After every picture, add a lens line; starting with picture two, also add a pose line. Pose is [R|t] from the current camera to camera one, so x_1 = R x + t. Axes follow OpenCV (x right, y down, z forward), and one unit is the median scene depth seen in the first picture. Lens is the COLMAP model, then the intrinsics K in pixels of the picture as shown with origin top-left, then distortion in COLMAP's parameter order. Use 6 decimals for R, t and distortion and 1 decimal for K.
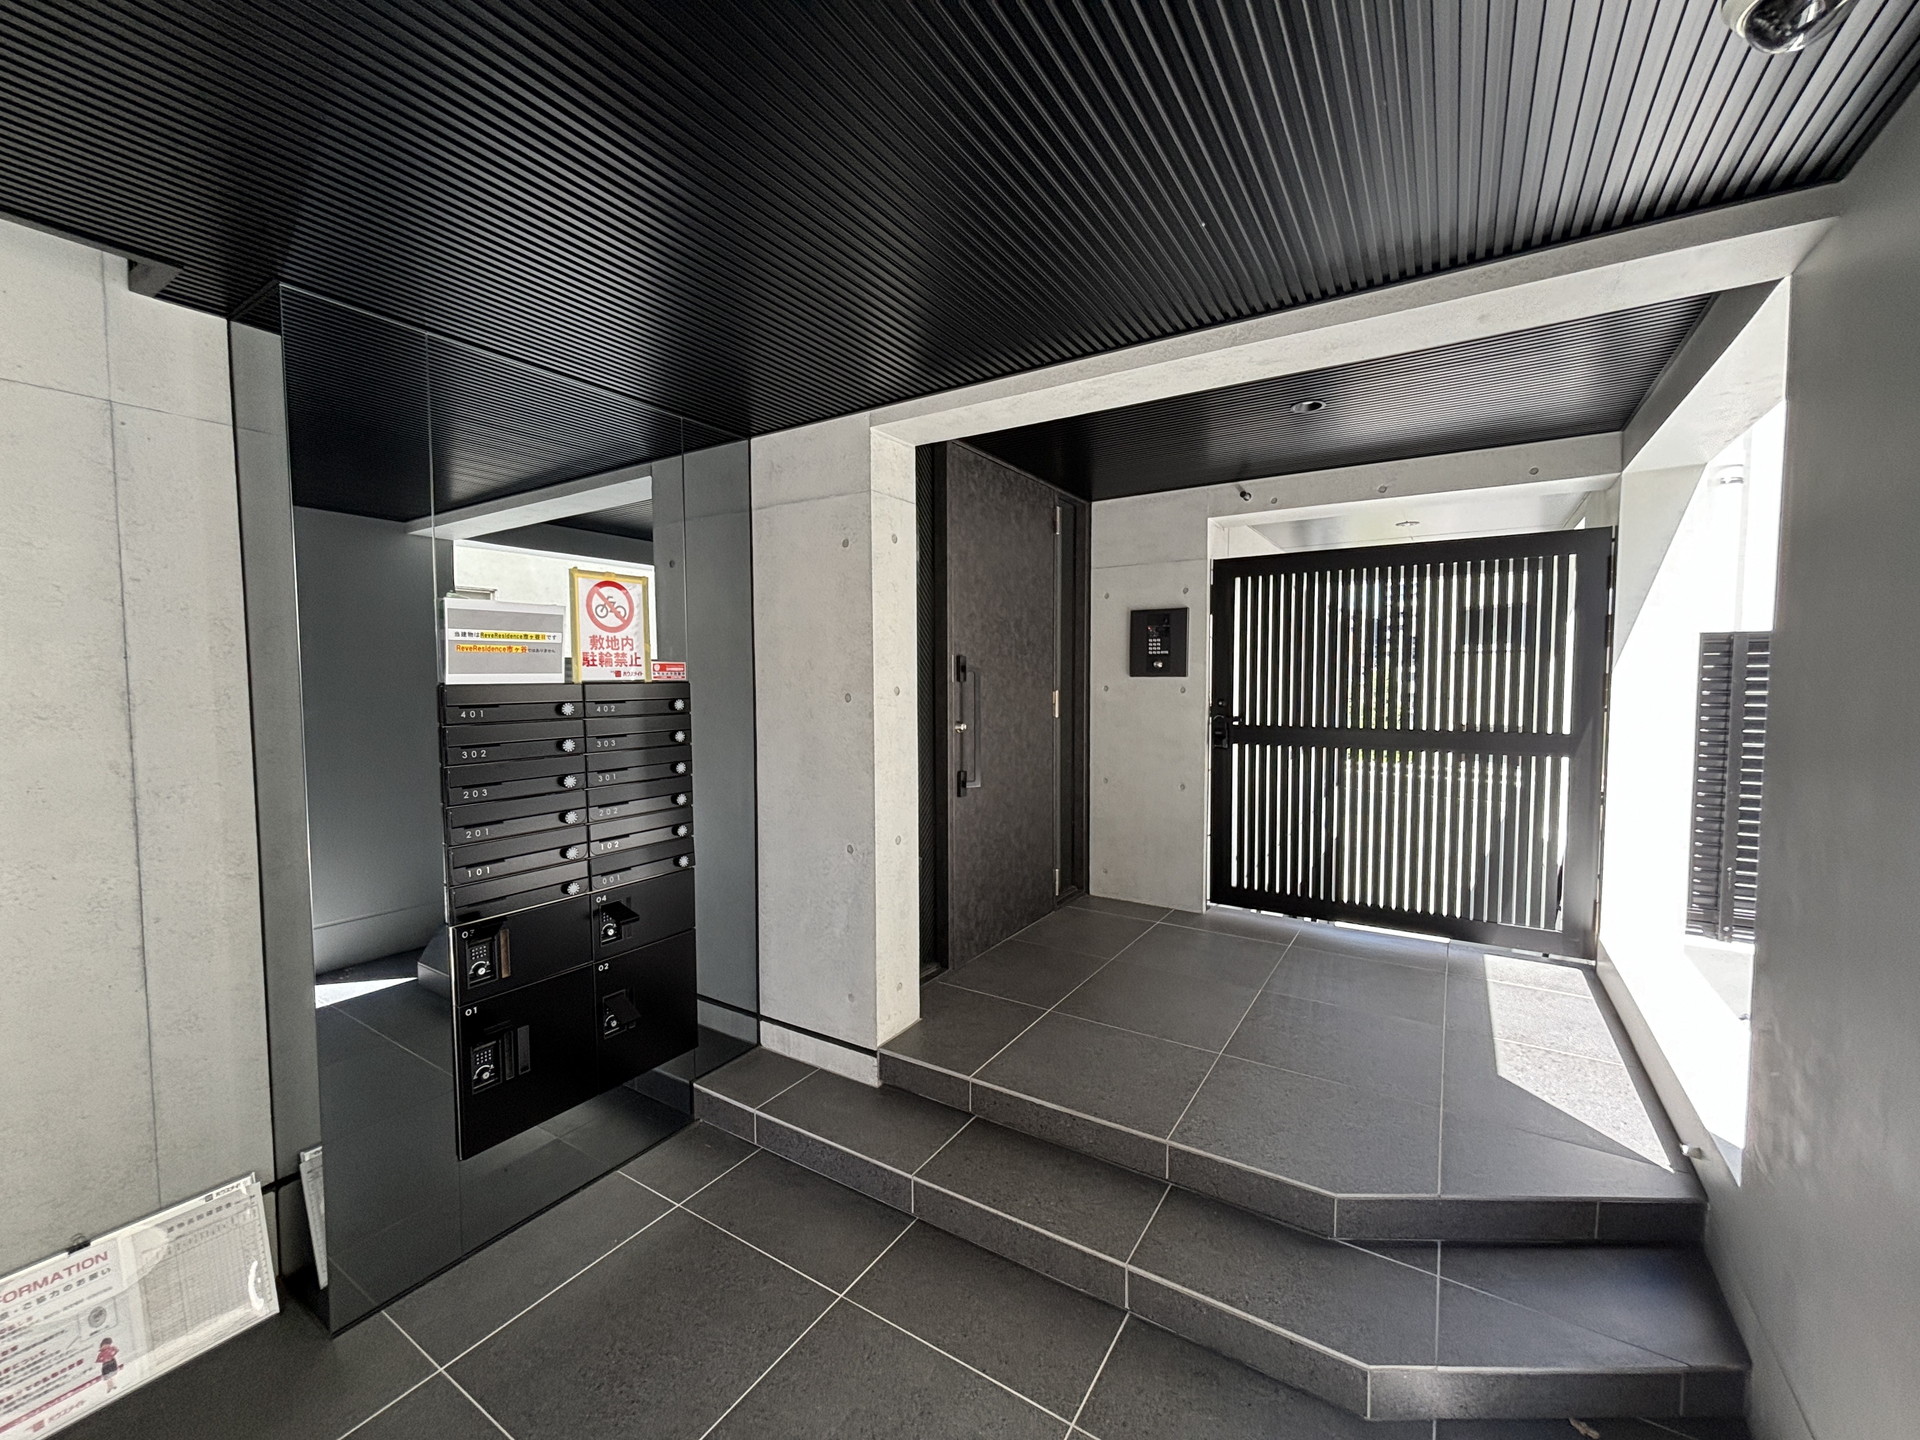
lens RADIAL K [[776.8, 0, 960.0], [0, 776.8, 720.0], [0, 0, 1]] dist [-0.003793, -0.000096]
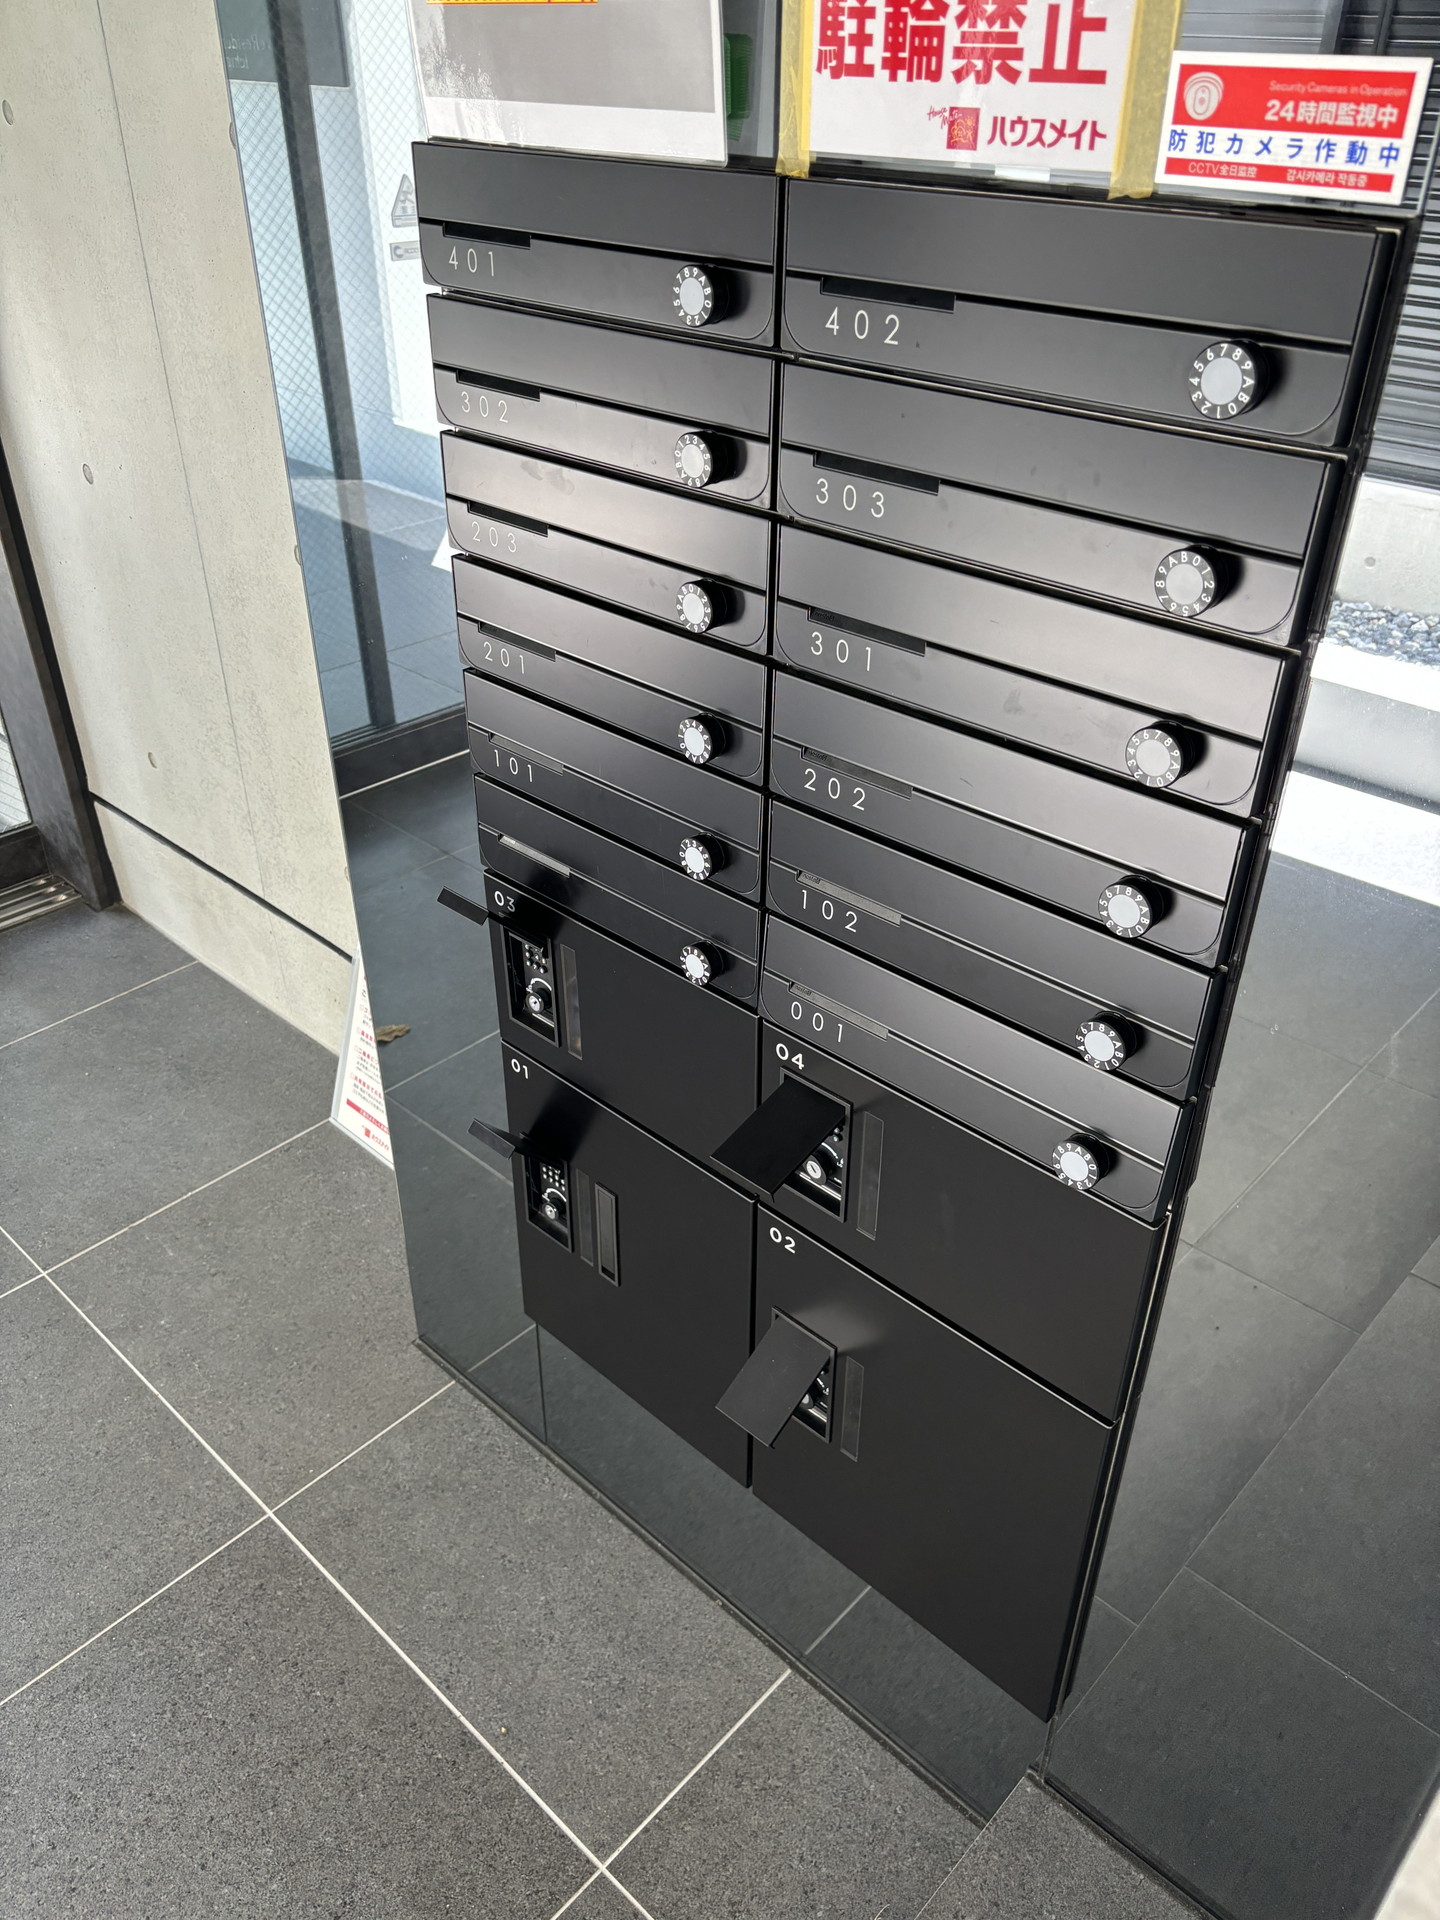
lens RADIAL K [[1463.2, 0, 720.0], [0, 1463.2, 960.0], [0, 0, 1]] dist [0.071605, -0.094208]
pose [[-0.180367, 0.532130, -0.827228, -0.040081], [-0.062909, 0.833058, 0.549597, -0.084369], [0.981586, 0.151169, -0.116780, 1.012521]]
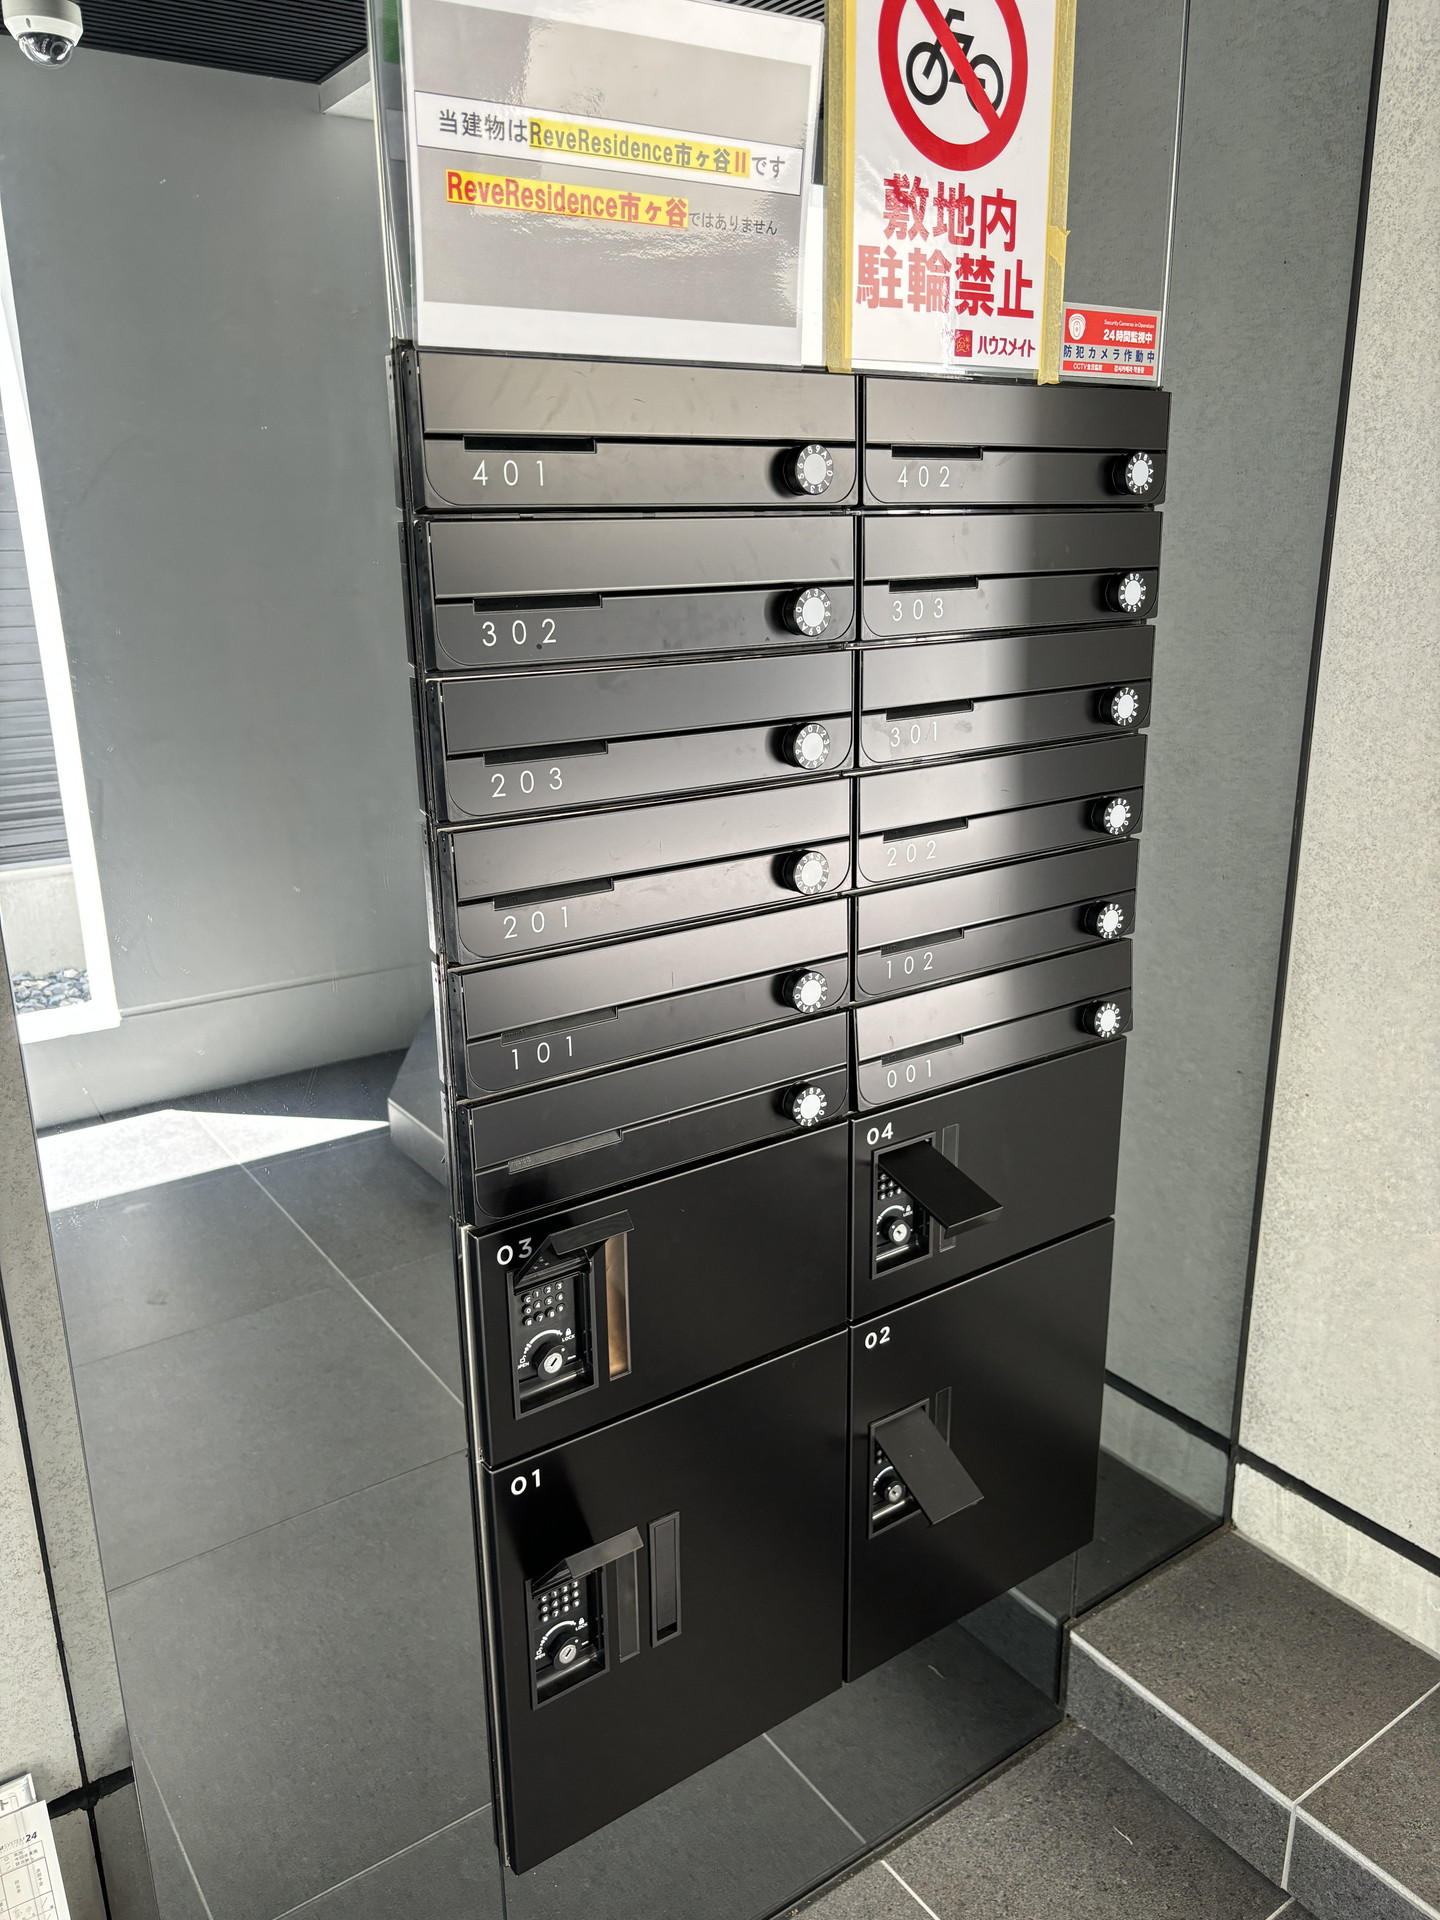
lens RADIAL K [[1463.2, 0, 720.0], [0, 1463.2, 960.0], [0, 0, 1]] dist [0.071605, -0.094208]
pose [[0.925990, 0.095029, -0.365394, -0.311270], [-0.008574, 0.972849, 0.231283, 0.030163], [0.377451, -0.211033, 0.901663, 0.462824]]
